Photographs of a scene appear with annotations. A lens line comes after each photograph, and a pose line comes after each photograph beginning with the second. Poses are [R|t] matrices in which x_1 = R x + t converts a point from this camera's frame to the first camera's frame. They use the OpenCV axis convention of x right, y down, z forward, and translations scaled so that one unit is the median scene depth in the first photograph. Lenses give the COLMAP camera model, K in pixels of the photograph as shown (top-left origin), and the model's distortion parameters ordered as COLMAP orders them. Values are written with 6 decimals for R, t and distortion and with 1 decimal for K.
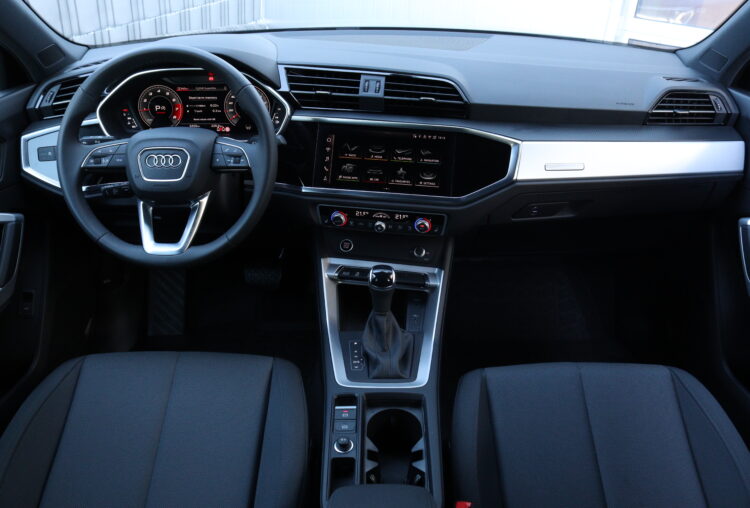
lens RADIAL K [[627.8, 0, 374.0], [0, 627.8, 256.6], [0, 0, 1]] dist [-0.167458, 0.132784]
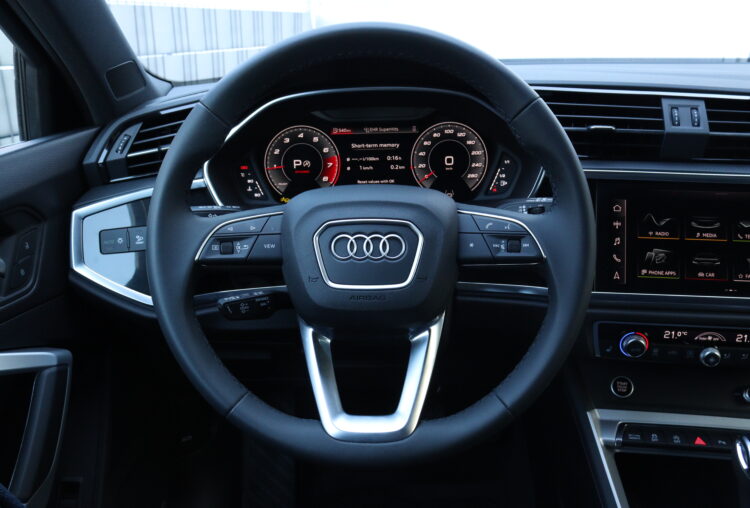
lens RADIAL K [[627.8, 0, 375.5], [0, 627.8, 249.2], [0, 0, 1]] dist [-0.167458, 0.132784]
pose [[0.999168, -0.028206, -0.029455, -0.277365], [0.023113, 0.986706, -0.160861, -0.063354], [0.033601, 0.160047, 0.986537, 0.435571]]
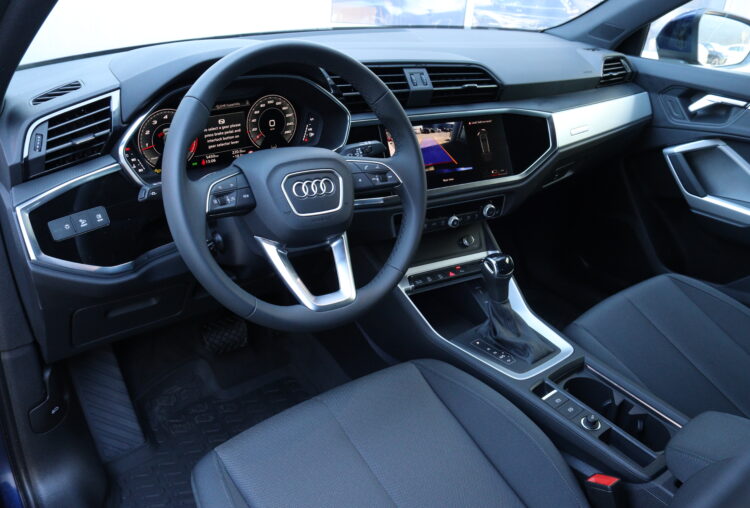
lens RADIAL K [[627.8, 0, 369.3], [0, 627.8, 257.6], [0, 0, 1]] dist [-0.167458, 0.132784]
pose [[0.794048, -0.257826, 0.550467, -0.640922], [0.276930, 0.959589, 0.049978, -0.079056], [-0.541108, 0.112756, 0.833359, 0.275325]]
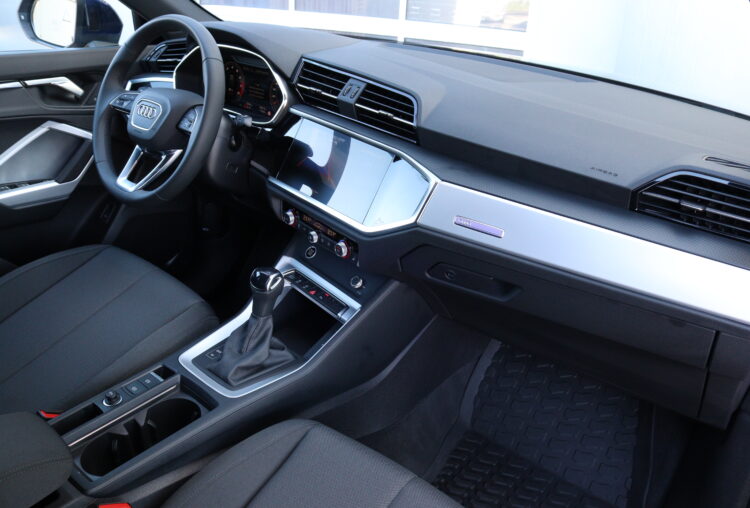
lens RADIAL K [[627.8, 0, 377.7], [0, 627.8, 253.2], [0, 0, 1]] dist [-0.167458, 0.132784]
pose [[0.769744, 0.315877, -0.554721, 0.609367], [-0.364746, 0.930800, 0.023900, -0.082390], [0.523884, 0.183936, 0.831693, 0.281938]]
